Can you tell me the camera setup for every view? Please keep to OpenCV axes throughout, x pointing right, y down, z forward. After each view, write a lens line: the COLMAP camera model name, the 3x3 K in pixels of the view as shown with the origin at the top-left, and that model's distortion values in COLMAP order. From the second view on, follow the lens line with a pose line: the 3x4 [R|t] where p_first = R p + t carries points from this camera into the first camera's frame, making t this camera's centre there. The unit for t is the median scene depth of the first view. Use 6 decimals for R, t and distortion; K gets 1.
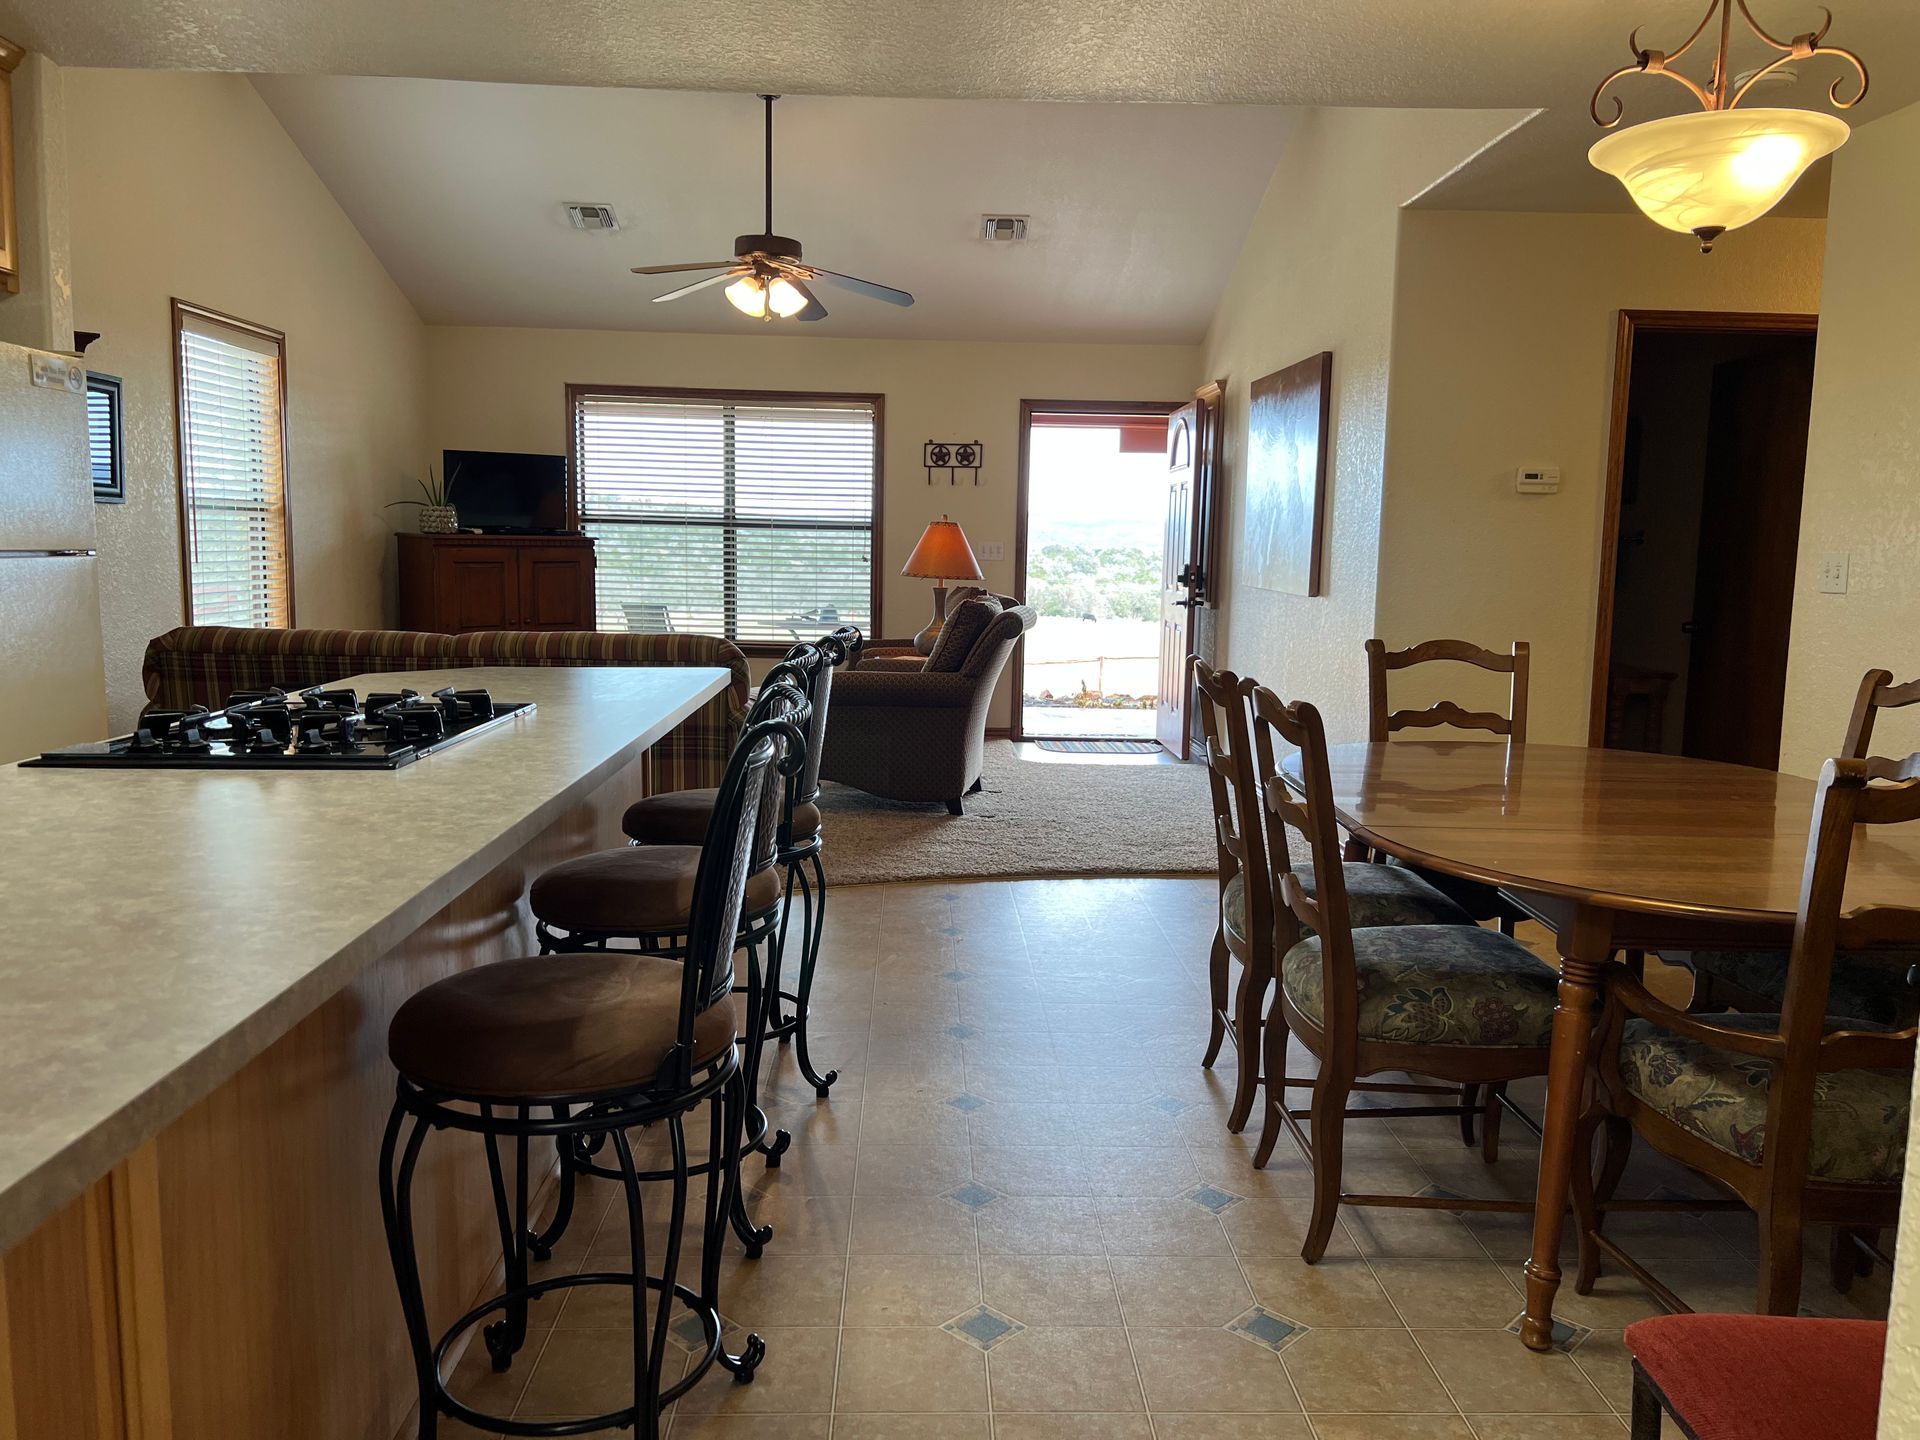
lens RADIAL K [[1421.2, 0, 944.8], [0, 1421.2, 728.8], [0, 0, 1]] dist [0.163682, -0.295216]
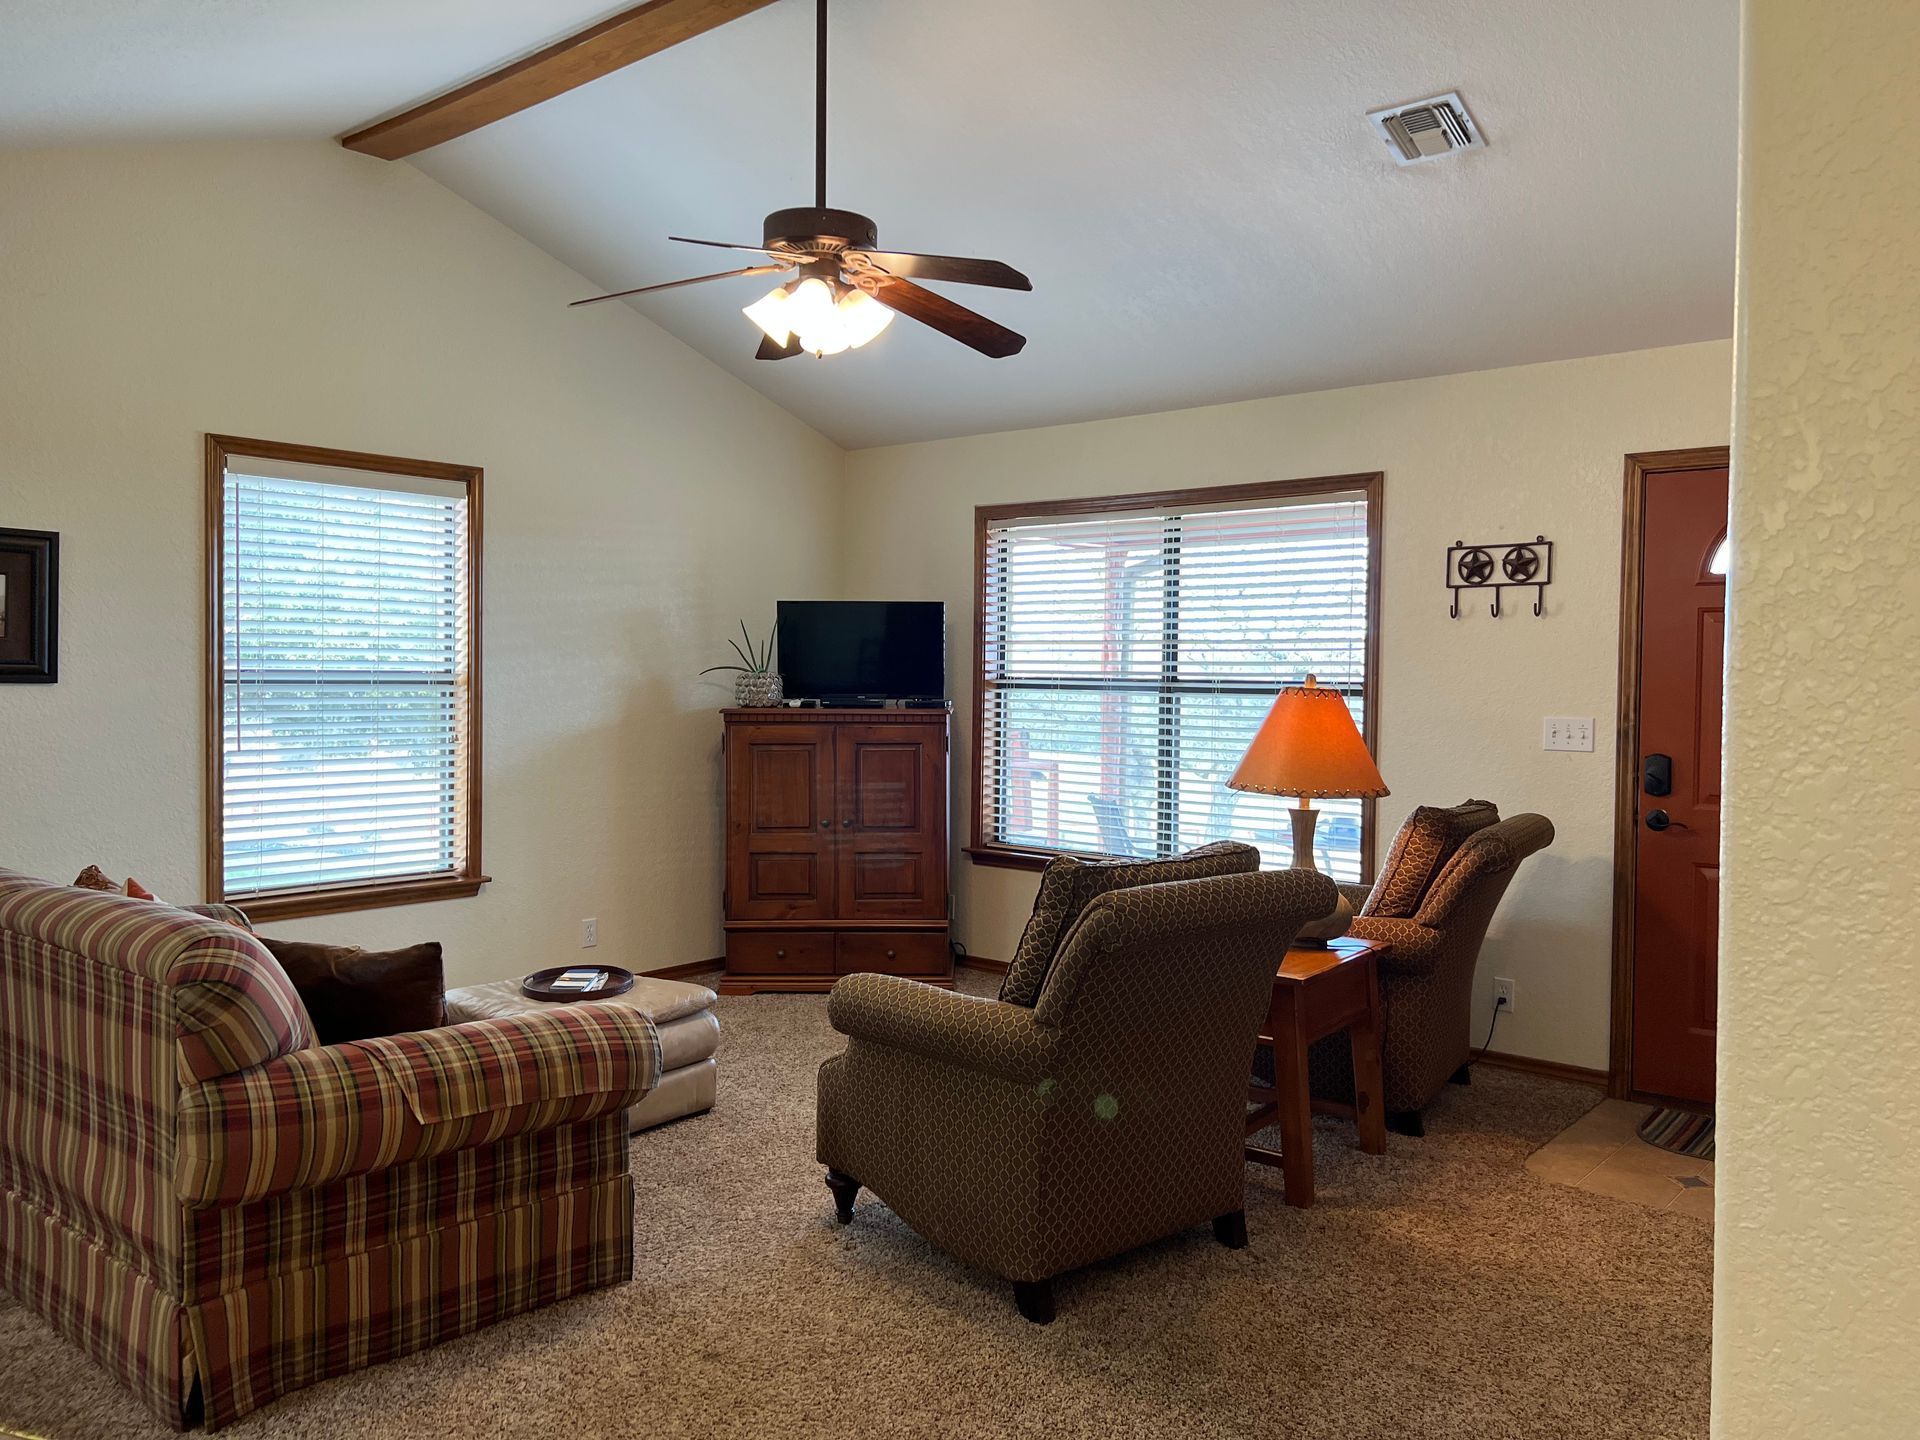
lens RADIAL K [[1421.2, 0, 944.8], [0, 1421.2, 728.8], [0, 0, 1]] dist [0.163682, -0.295216]
pose [[0.763621, 0.014776, -0.645496, 0.206585], [-0.081602, 0.993930, -0.073783, -0.068239], [0.640487, 0.109016, 0.760192, 0.437676]]
